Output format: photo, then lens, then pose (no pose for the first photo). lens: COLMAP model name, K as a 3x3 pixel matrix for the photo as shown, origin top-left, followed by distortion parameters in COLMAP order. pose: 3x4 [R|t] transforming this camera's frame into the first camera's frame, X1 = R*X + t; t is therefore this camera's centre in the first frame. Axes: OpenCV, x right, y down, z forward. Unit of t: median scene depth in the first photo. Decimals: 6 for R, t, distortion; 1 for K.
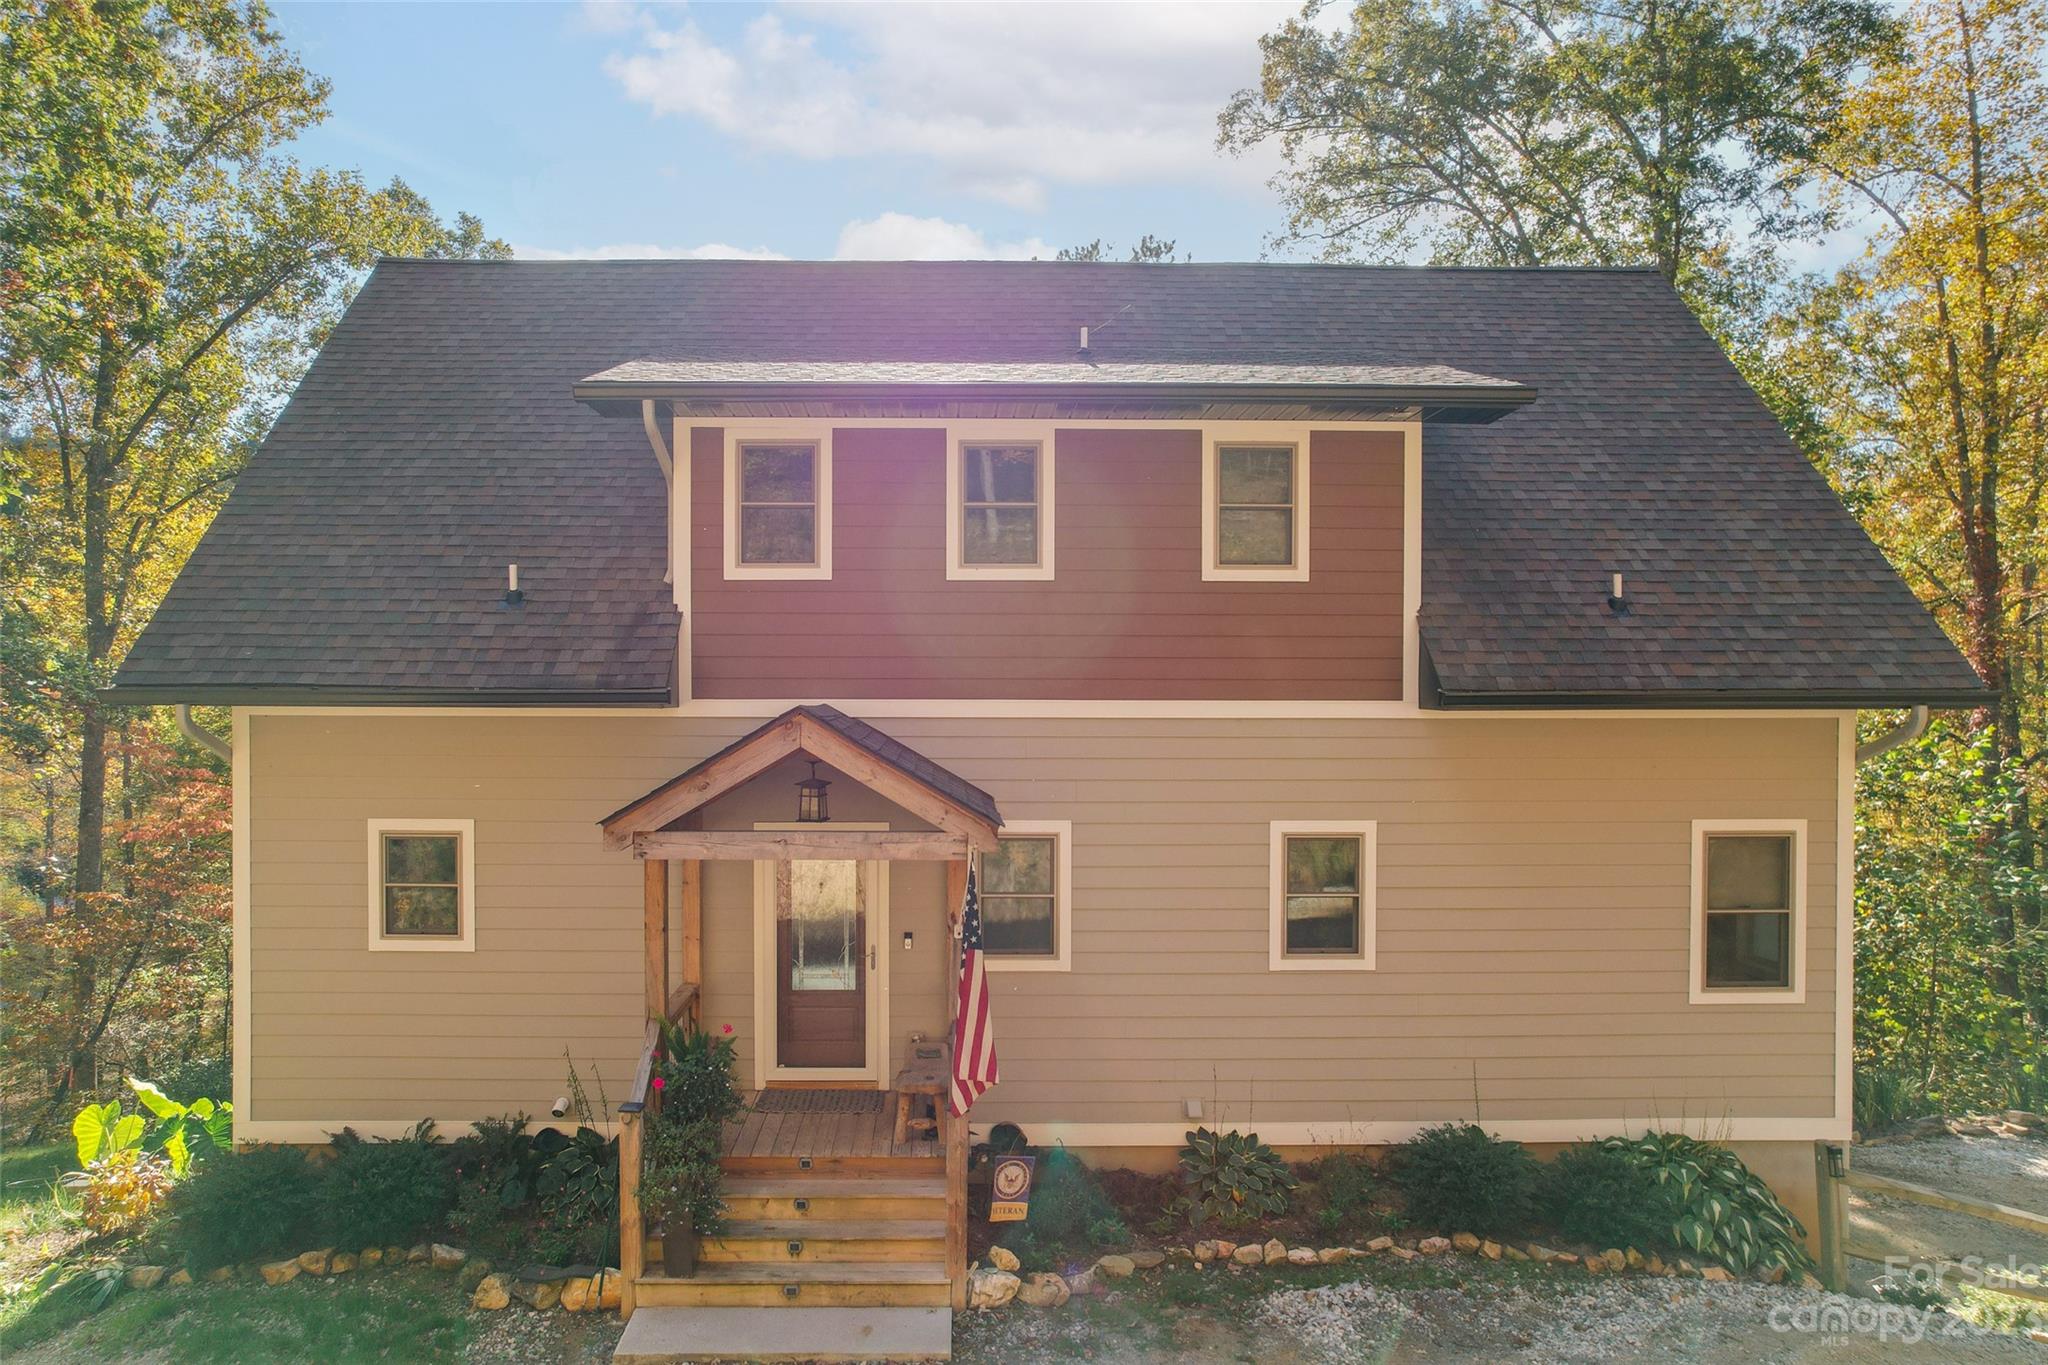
lens RADIAL K [[1326.4, 0, 1024.2], [0, 1326.4, 705.2], [0, 0, 1]] dist [-0.023412, -0.000039]
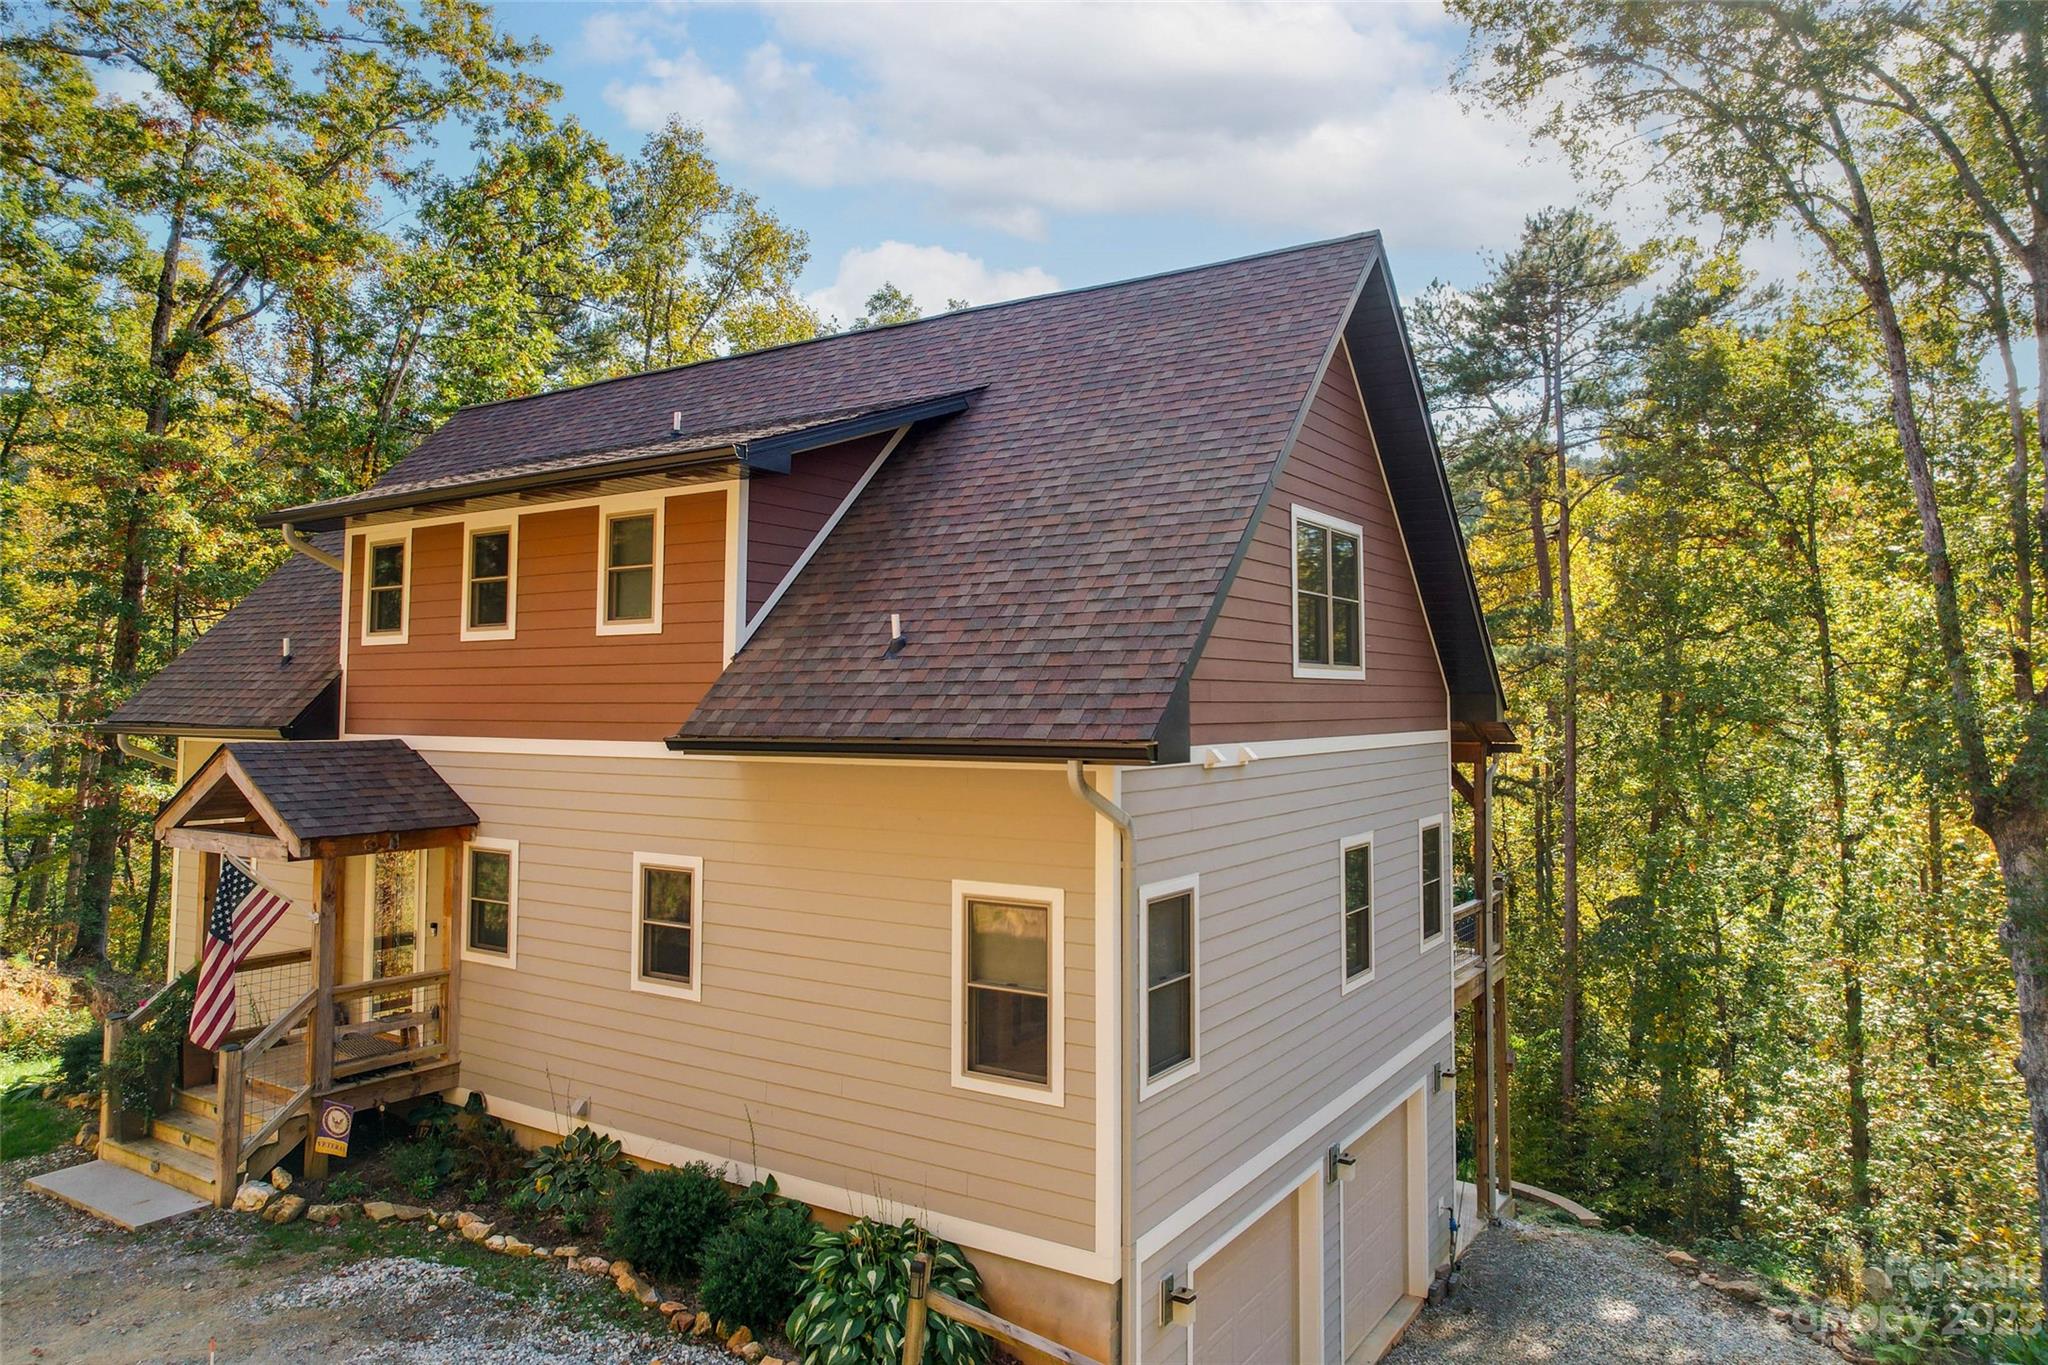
lens RADIAL K [[1339.3, 0, 1025.2], [0, 1339.3, 595.1], [0, 0, 1]] dist [-0.052005, -0.001071]
pose [[0.834560, -0.046501, -0.548950, 1.070620], [-0.003479, 0.995967, -0.089656, -0.026687], [0.550905, 0.076734, 0.831033, 0.246803]]
